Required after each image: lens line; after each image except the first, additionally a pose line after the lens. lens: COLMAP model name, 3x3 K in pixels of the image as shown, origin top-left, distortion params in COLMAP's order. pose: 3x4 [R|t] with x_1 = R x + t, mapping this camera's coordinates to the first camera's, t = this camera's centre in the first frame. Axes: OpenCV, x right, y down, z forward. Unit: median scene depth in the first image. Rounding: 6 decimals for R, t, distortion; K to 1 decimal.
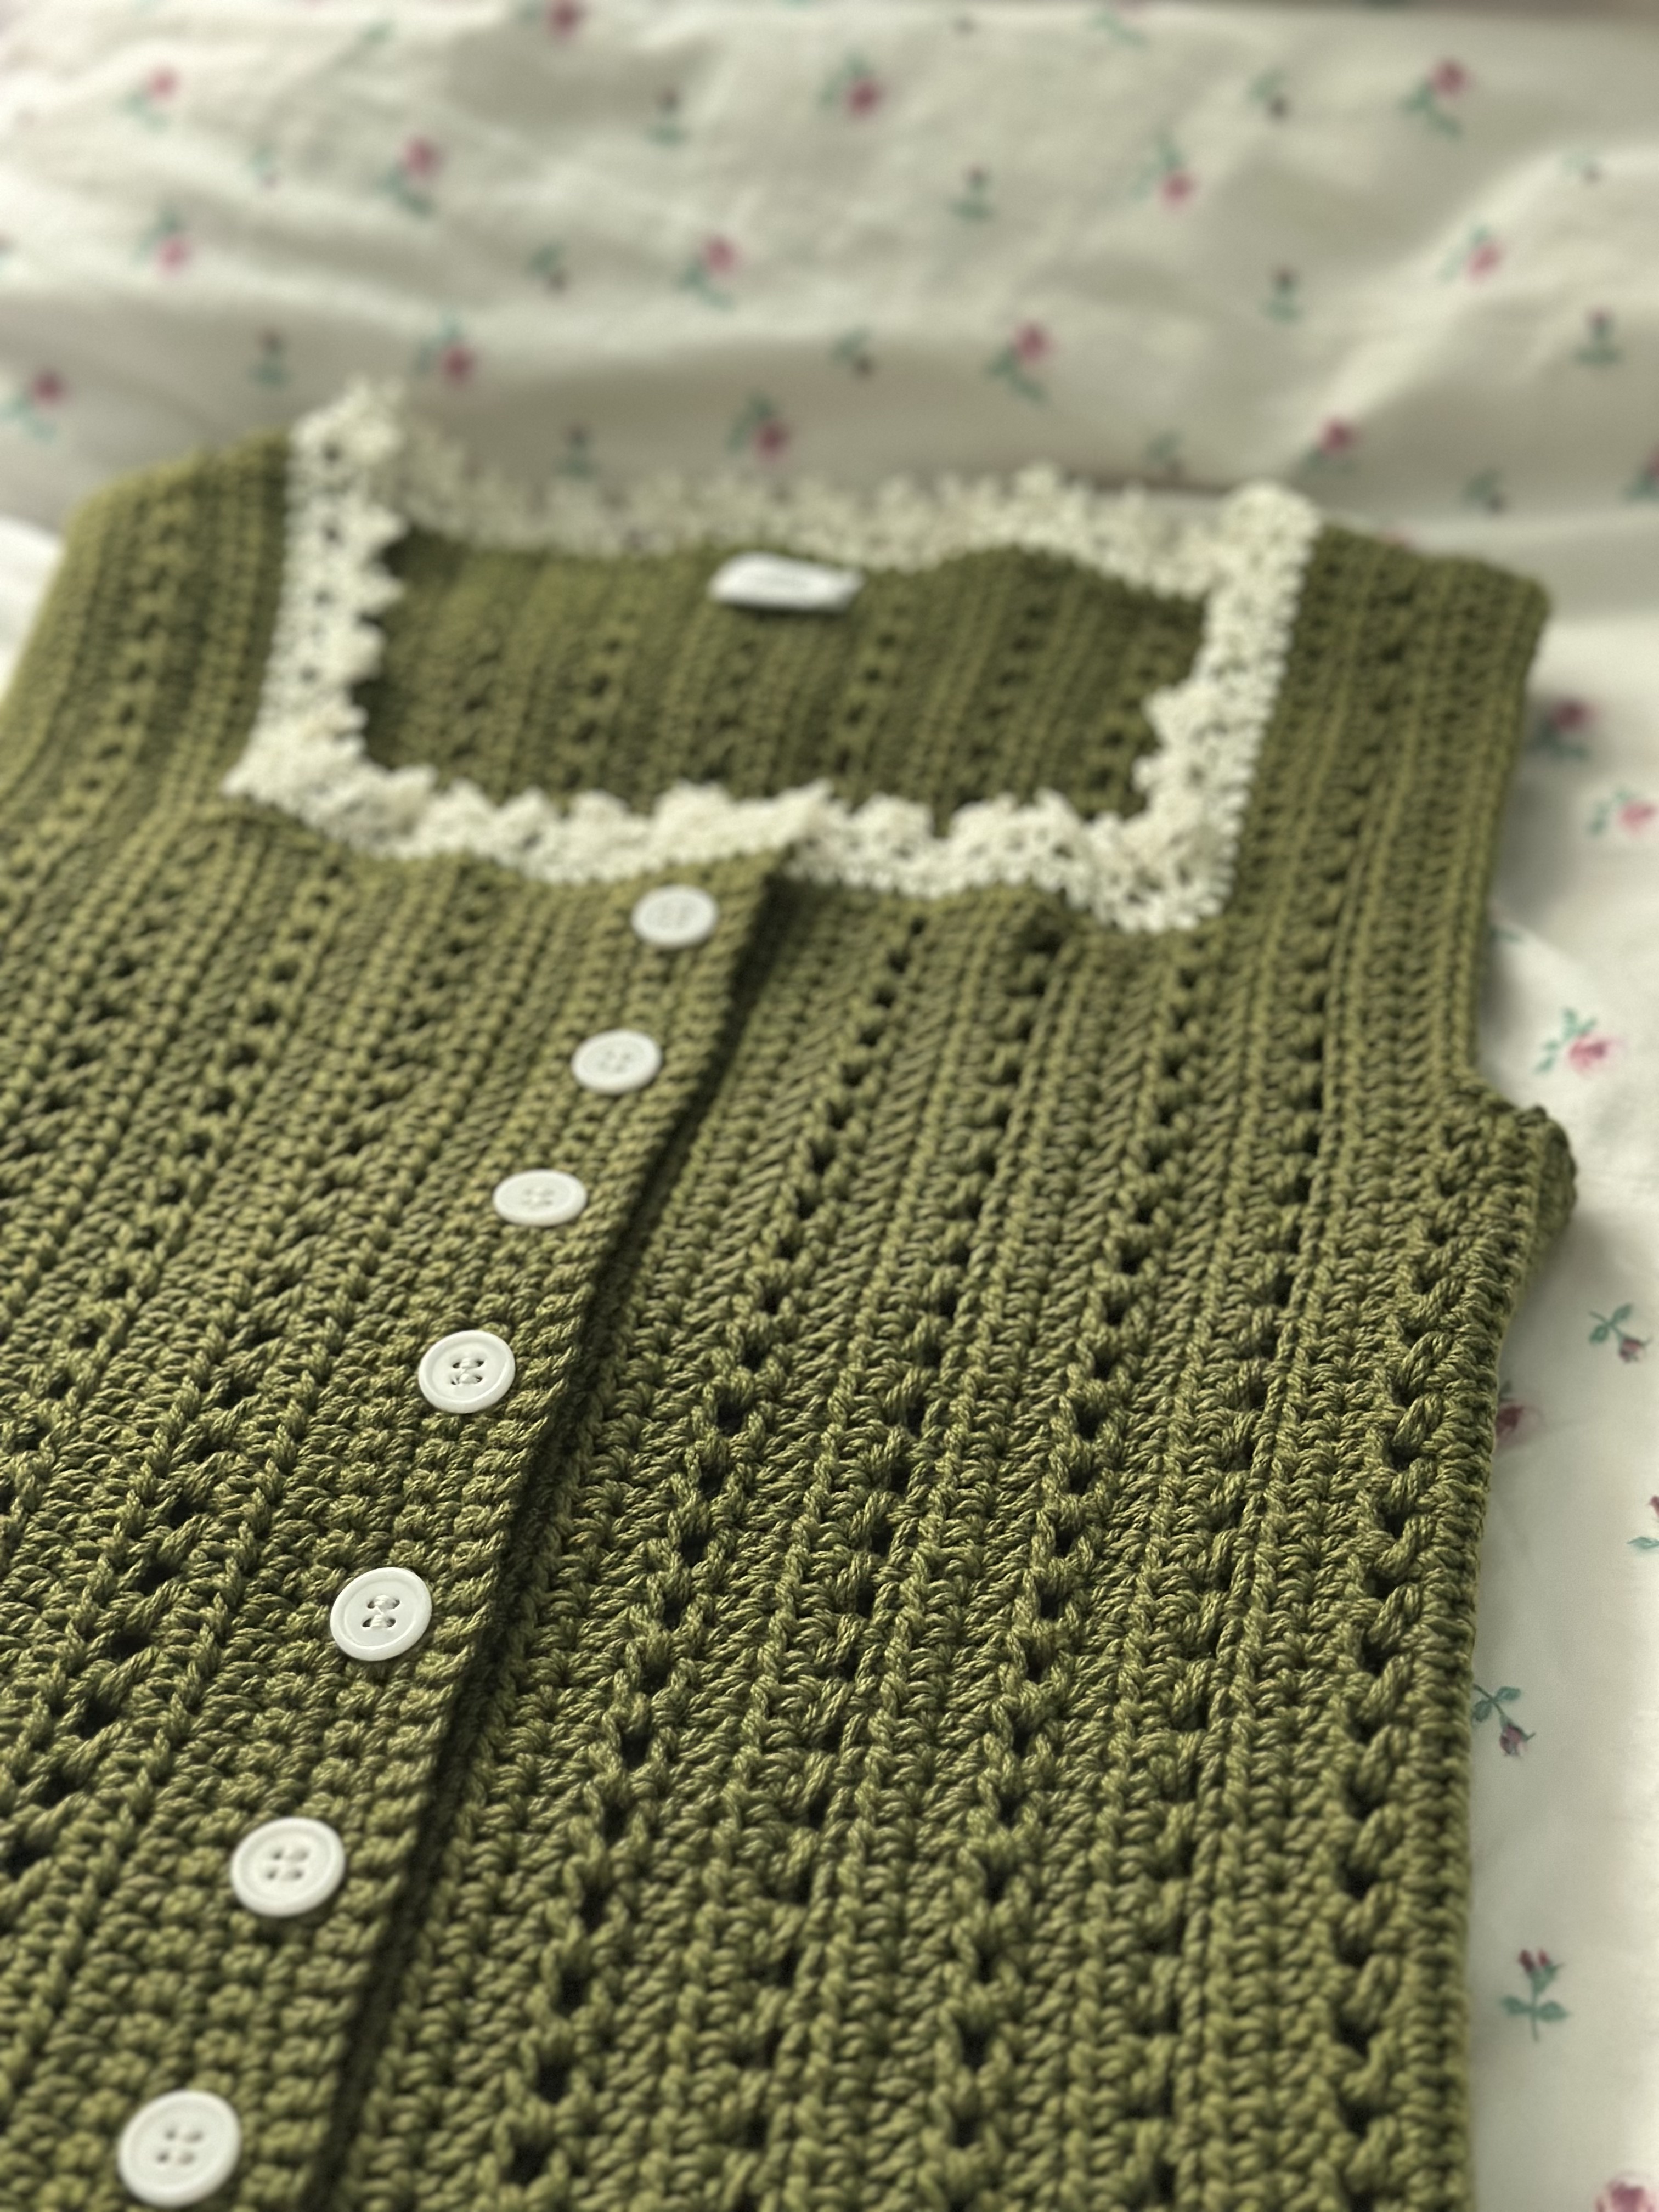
lens RADIAL K [[3109.2, 0, 844.8], [0, 3109.2, 1116.0], [0, 0, 1]] dist [0.111828, 0.000000]
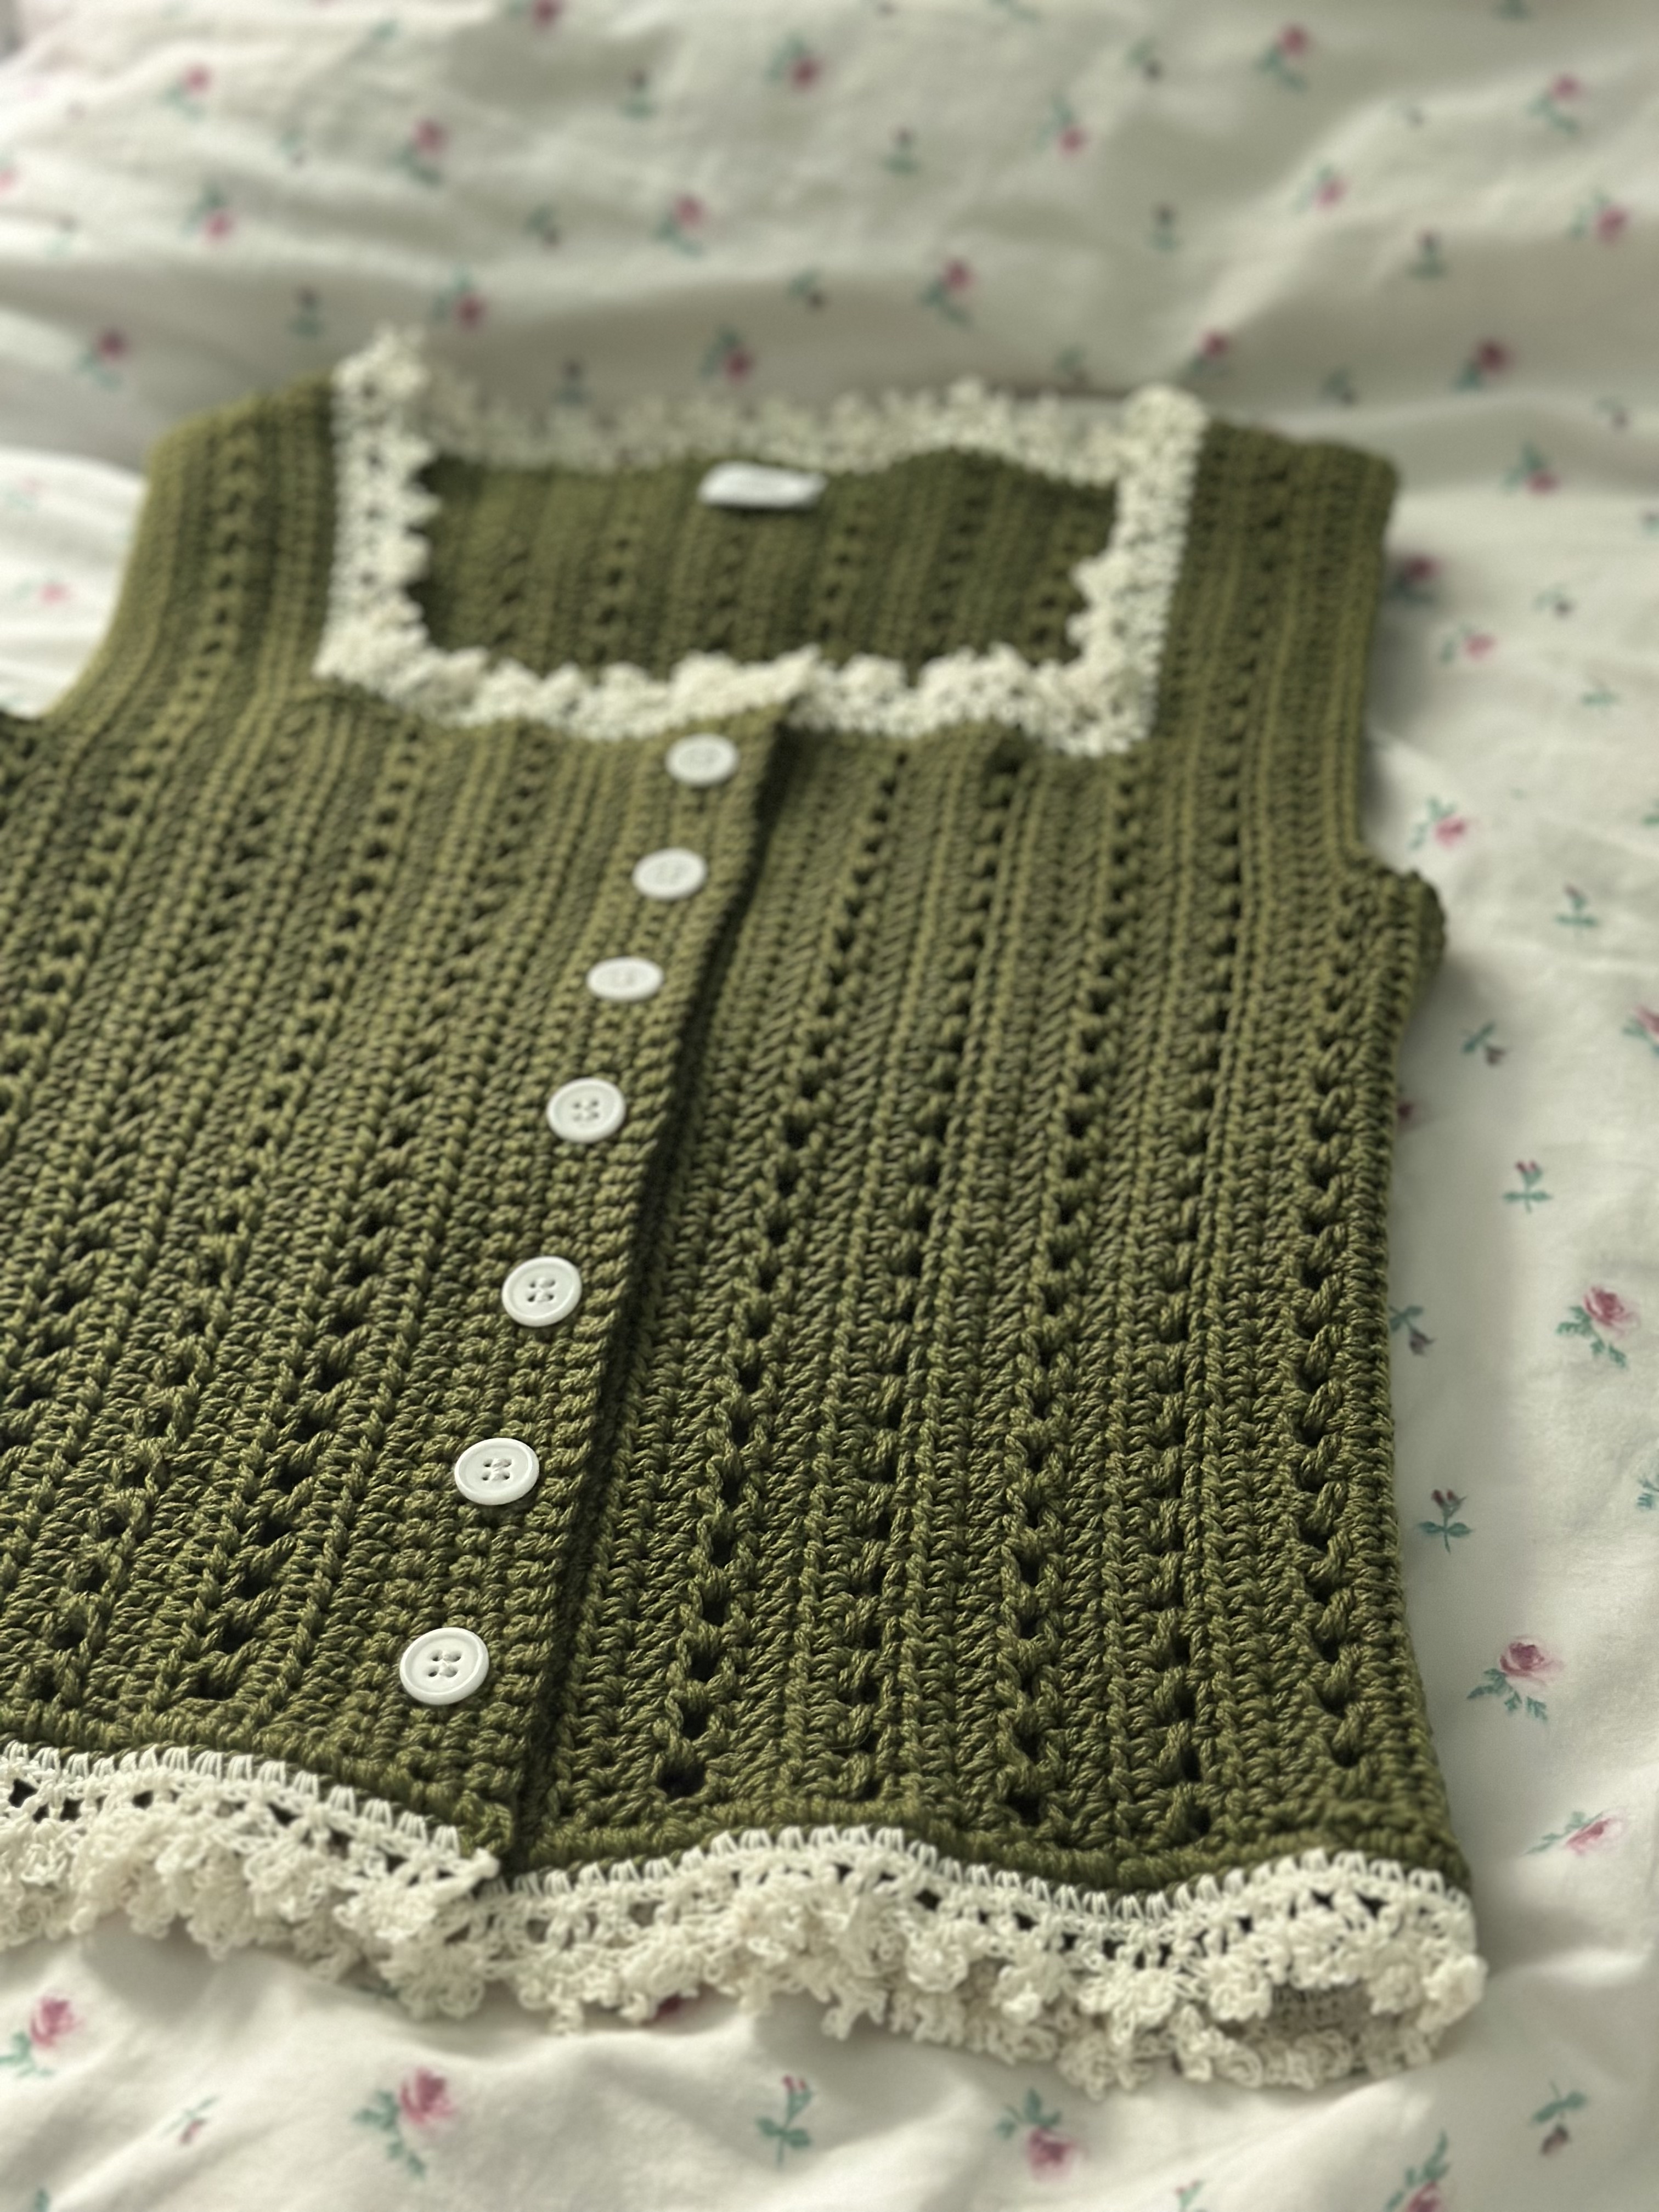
lens RADIAL K [[3109.2, 0, 824.7], [0, 3109.2, 1117.4], [0, 0, 1]] dist [0.111828, 0.000000]
pose [[0.997778, -0.048000, 0.046209, -0.074795], [0.047168, 0.998708, 0.018928, 0.058749], [-0.047058, -0.016706, 0.998752, -0.237617]]
